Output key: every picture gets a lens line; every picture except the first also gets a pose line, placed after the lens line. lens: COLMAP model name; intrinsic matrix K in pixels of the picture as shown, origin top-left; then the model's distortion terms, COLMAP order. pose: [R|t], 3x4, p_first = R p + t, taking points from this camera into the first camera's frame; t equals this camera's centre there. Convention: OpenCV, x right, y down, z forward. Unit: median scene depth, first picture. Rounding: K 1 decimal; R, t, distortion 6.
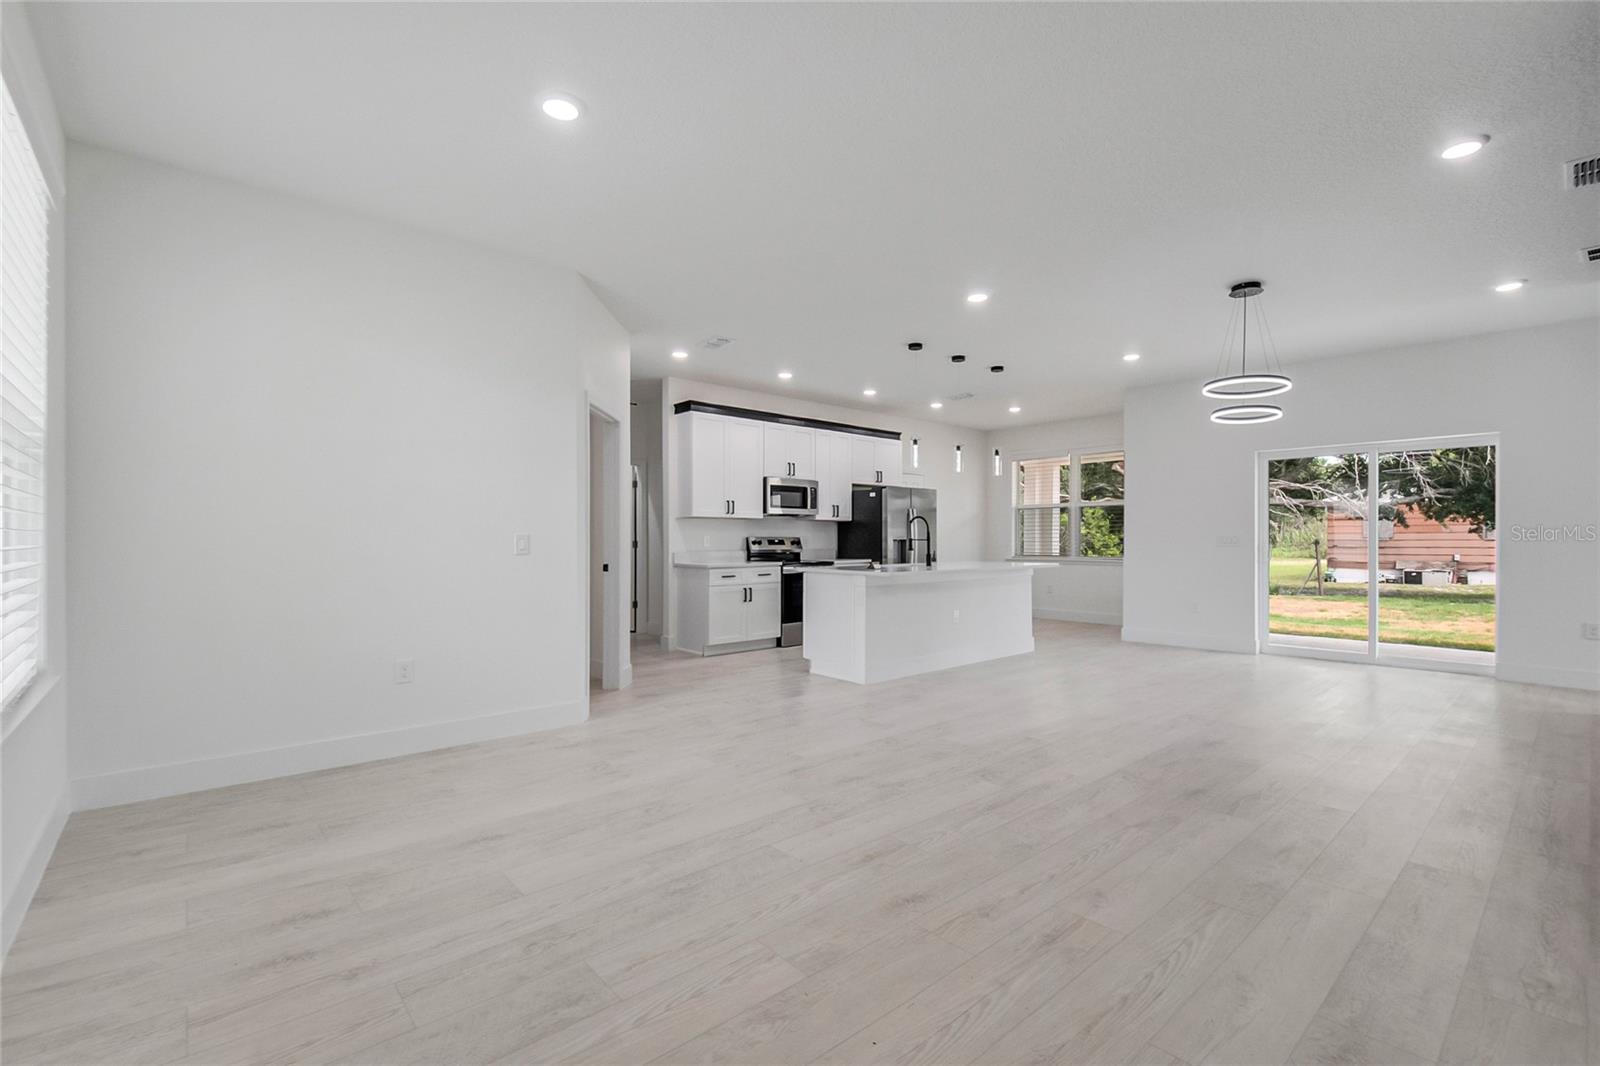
lens RADIAL K [[692.5, 0, 817.4], [0, 692.5, 556.5], [0, 0, 1]] dist [0.001973, -0.003549]
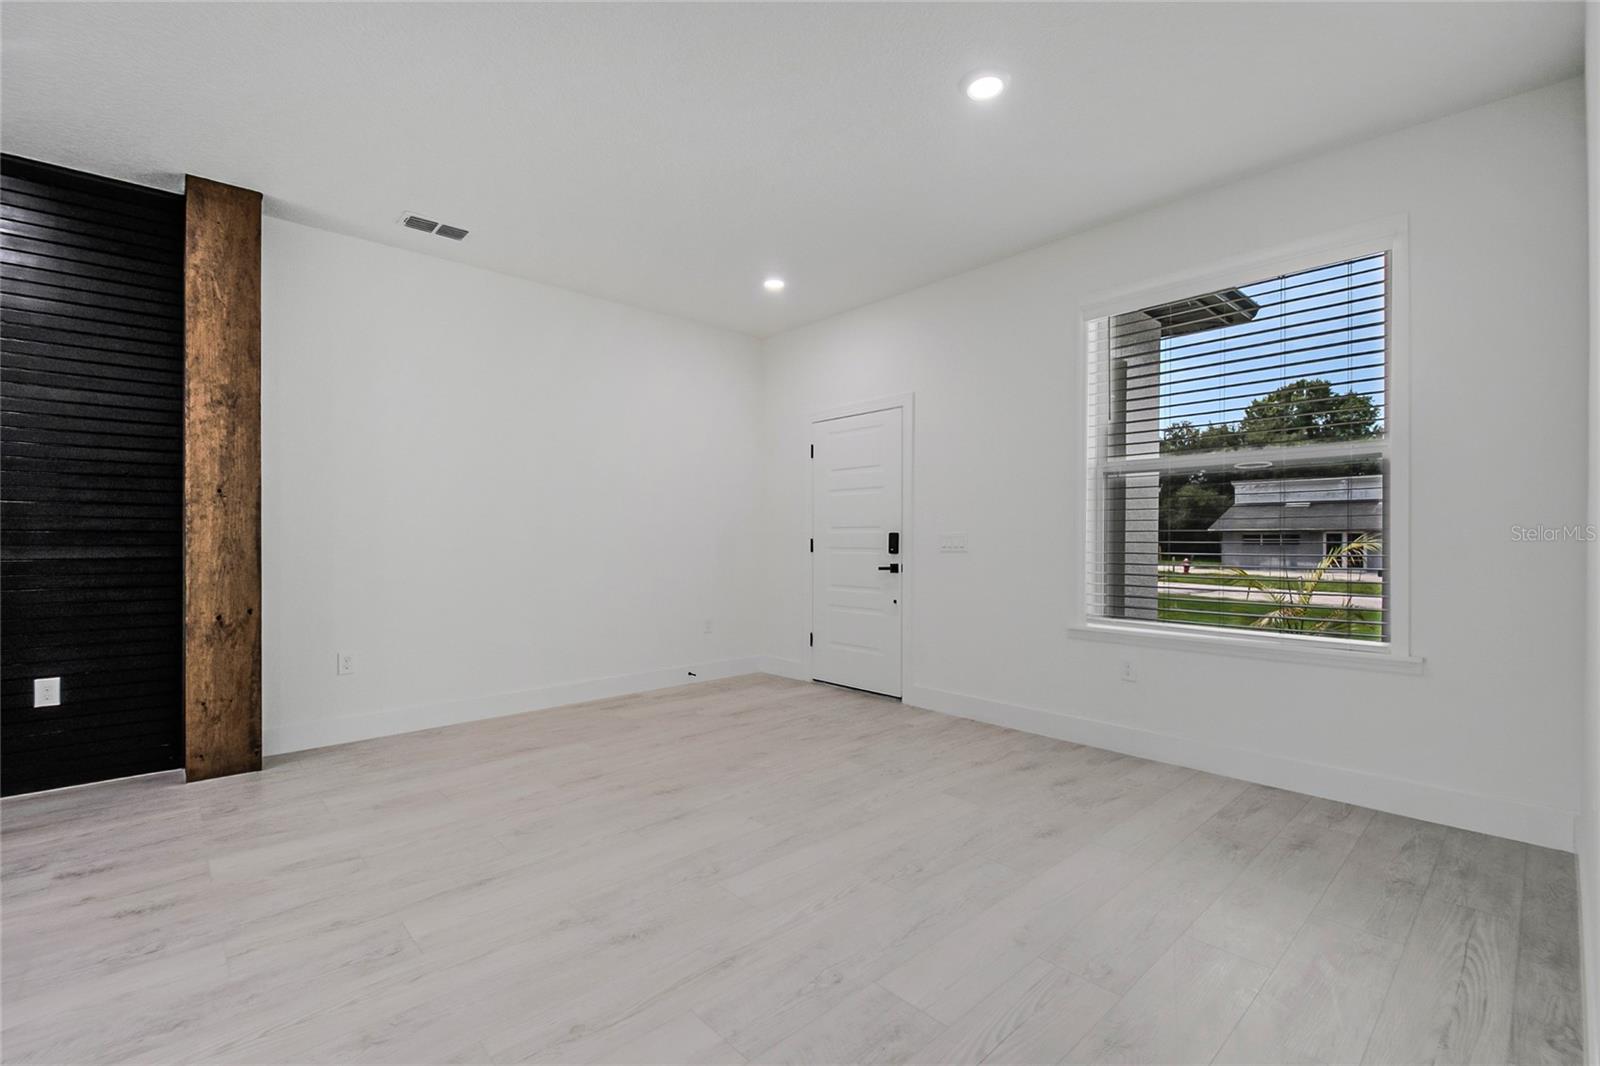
lens RADIAL K [[697.3, 0, 817.9], [0, 697.3, 559.1], [0, 0, 1]] dist [0.003177, -0.006573]
pose [[-0.999573, -0.000754, -0.029219, -0.124320], [-0.002283, 0.998627, 0.052334, -0.051295], [0.029140, 0.052378, -0.998202, 2.229815]]
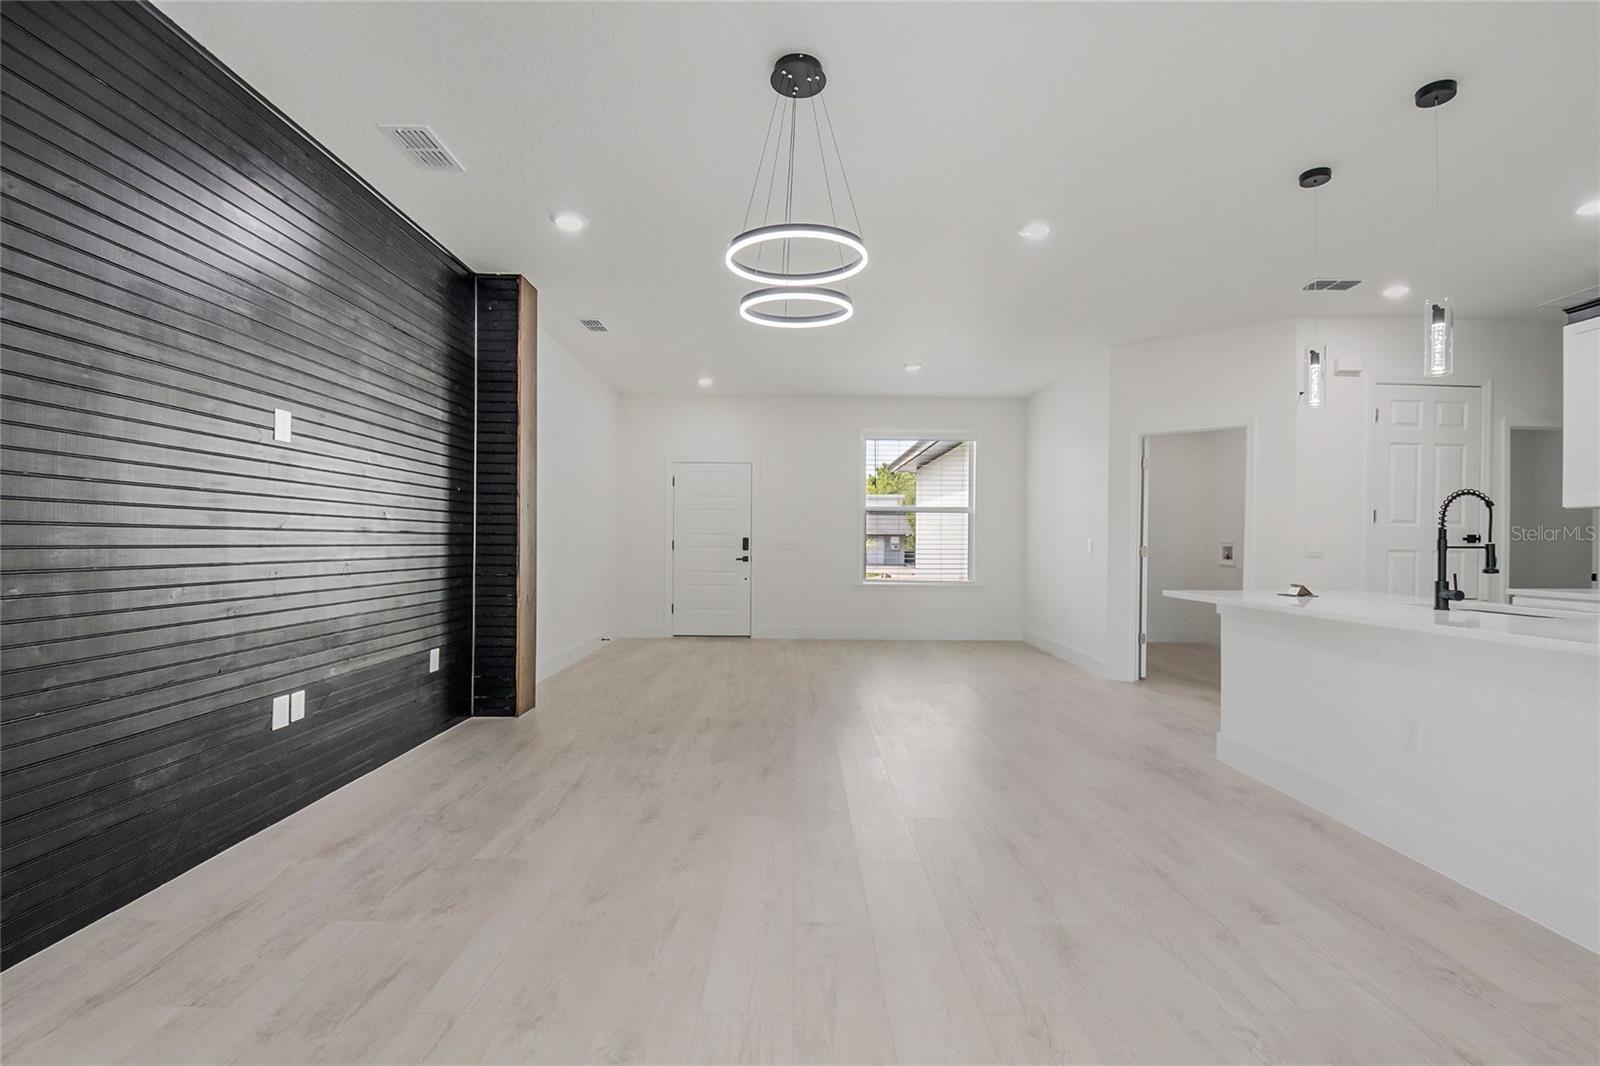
lens RADIAL K [[692.5, 0, 817.4], [0, 692.5, 556.5], [0, 0, 1]] dist [0.001973, -0.003549]
pose [[-0.635549, 0.010002, -0.771996, 1.993170], [-0.029903, 0.998847, 0.037559, -0.068050], [0.771481, 0.046955, -0.634517, 2.623229]]
